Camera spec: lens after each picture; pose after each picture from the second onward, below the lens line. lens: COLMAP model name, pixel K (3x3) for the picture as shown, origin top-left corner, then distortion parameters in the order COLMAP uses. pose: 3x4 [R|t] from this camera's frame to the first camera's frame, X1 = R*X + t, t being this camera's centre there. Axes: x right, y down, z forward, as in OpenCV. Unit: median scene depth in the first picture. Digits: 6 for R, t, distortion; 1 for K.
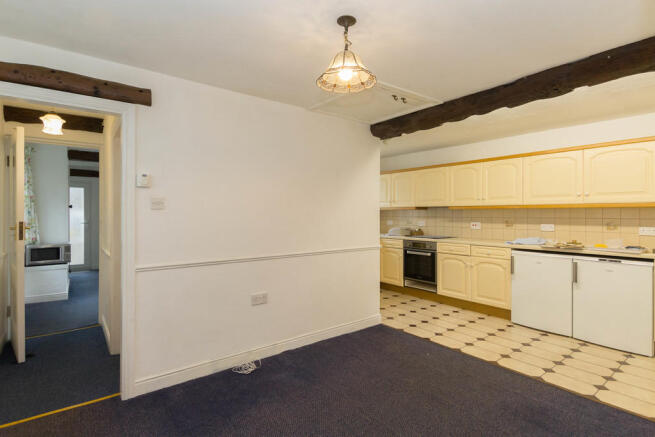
lens RADIAL K [[355.5, 0, 328.9], [0, 355.5, 209.6], [0, 0, 1]] dist [-0.001716, -0.000571]
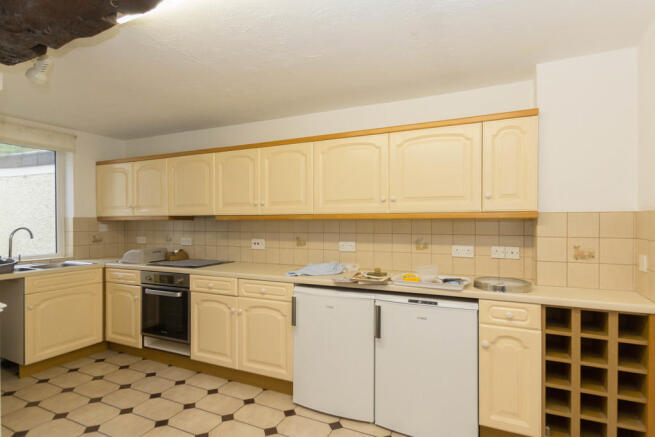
lens RADIAL K [[355.5, 0, 328.9], [0, 355.5, 209.6], [0, 0, 1]] dist [-0.001716, -0.000571]
pose [[0.901241, 0.016144, 0.433017, 0.266656], [-0.005200, 0.999637, -0.026446, -0.004078], [-0.433287, 0.021582, 0.900998, 0.366244]]
